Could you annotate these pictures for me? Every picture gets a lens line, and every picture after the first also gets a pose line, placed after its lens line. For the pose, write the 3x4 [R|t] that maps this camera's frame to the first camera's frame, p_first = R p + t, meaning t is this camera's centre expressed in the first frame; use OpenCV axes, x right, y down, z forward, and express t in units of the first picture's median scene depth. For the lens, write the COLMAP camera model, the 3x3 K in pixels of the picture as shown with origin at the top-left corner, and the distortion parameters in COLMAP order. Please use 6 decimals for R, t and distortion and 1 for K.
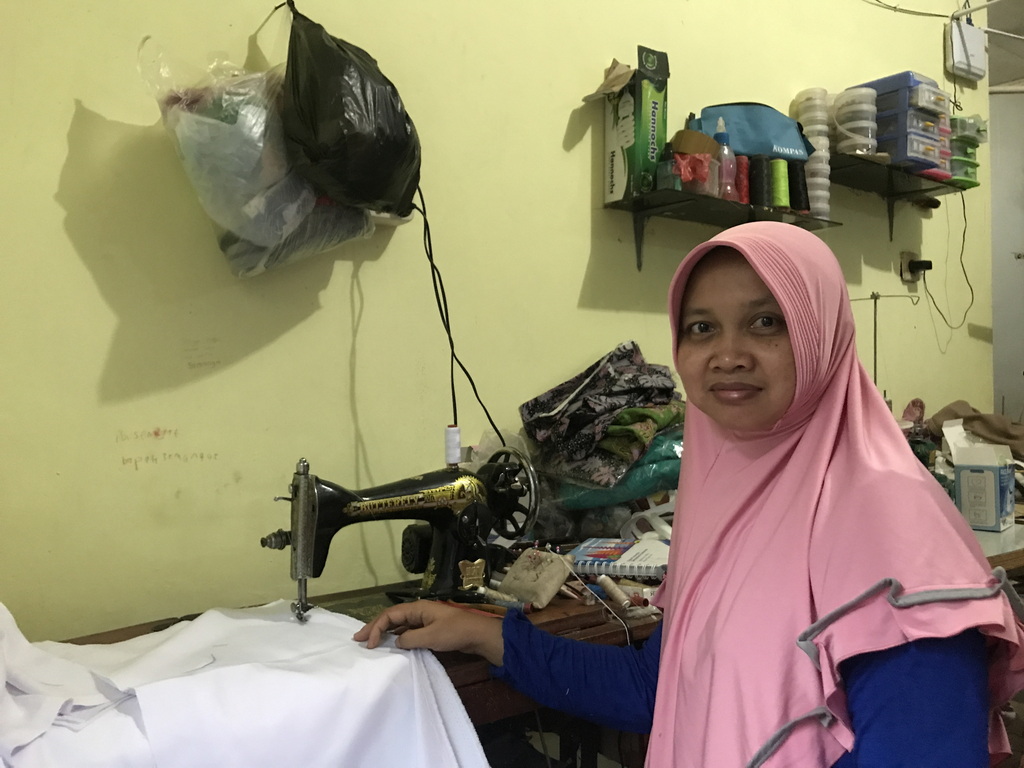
lens RADIAL K [[824.2, 0, 512.0], [0, 824.2, 384.0], [0, 0, 1]] dist [-0.005631, -0.005445]
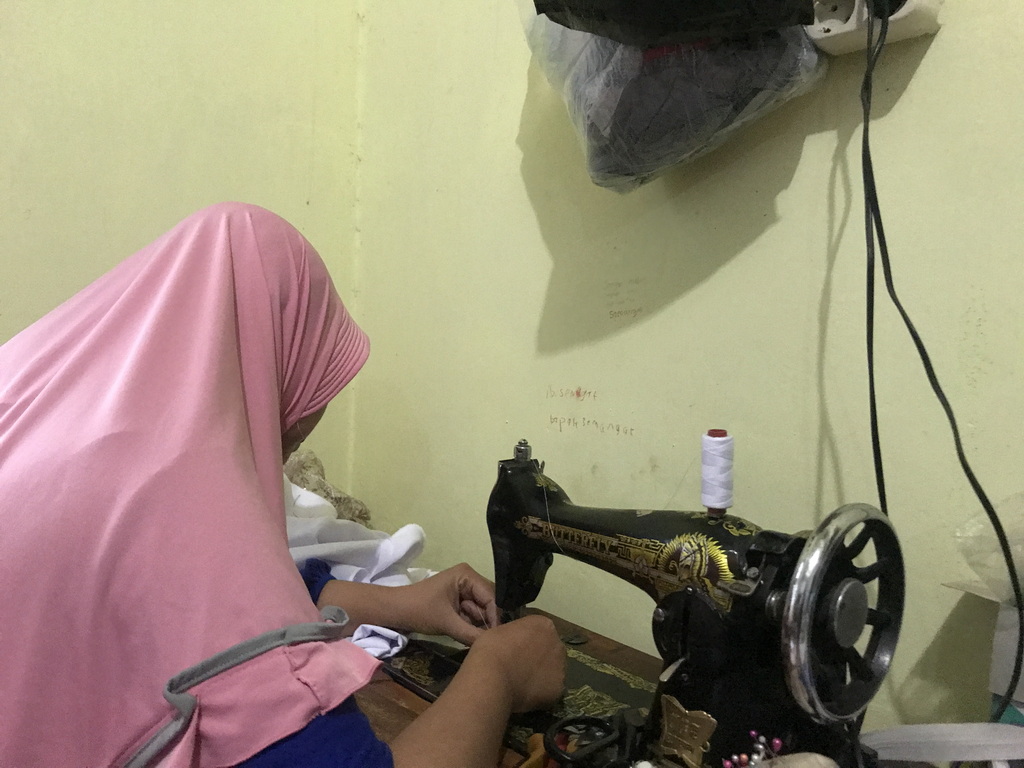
lens RADIAL K [[843.3, 0, 512.0], [0, 843.3, 384.0], [0, 0, 1]] dist [0.049962, -0.003214]
pose [[0.104070, 0.077032, -0.991582, 0.435181], [-0.037532, 0.996590, 0.073482, -0.011955], [0.993861, 0.029569, 0.106607, 0.840757]]
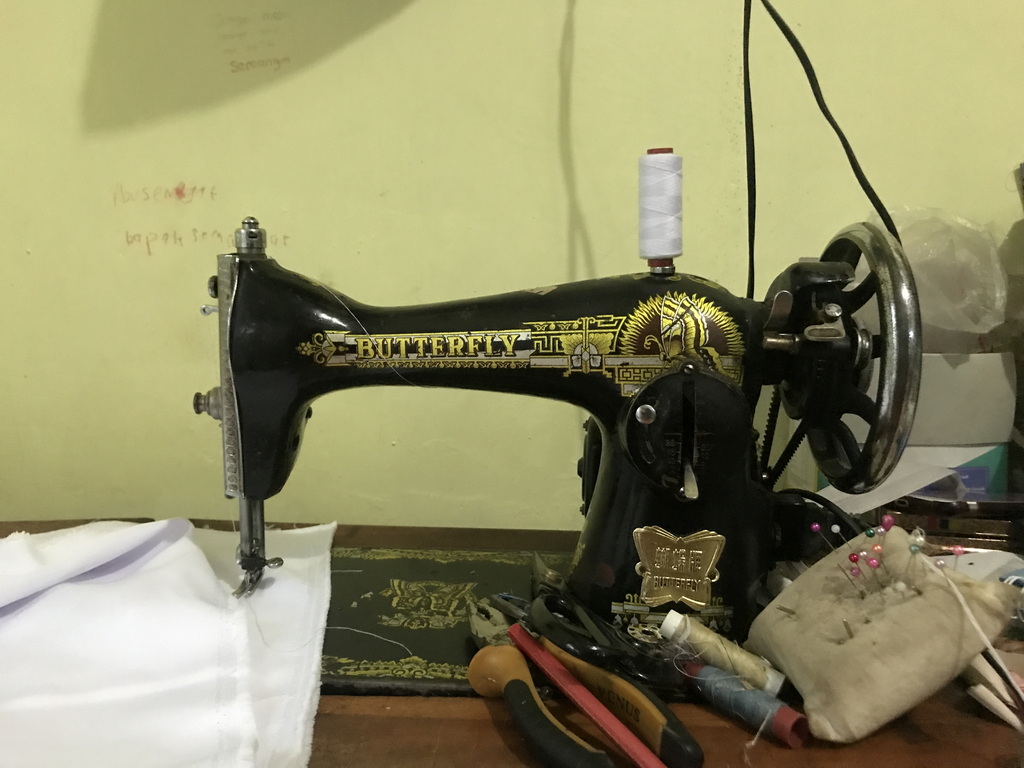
lens RADIAL K [[862.4, 0, 510.0], [0, 862.4, 365.7], [0, 0, 1]] dist [0.003792, -0.004733]
pose [[0.778315, 0.096191, -0.620462, 0.120547], [-0.014002, 0.990608, 0.136011, 0.094411], [0.627718, -0.097172, 0.772352, 0.678380]]
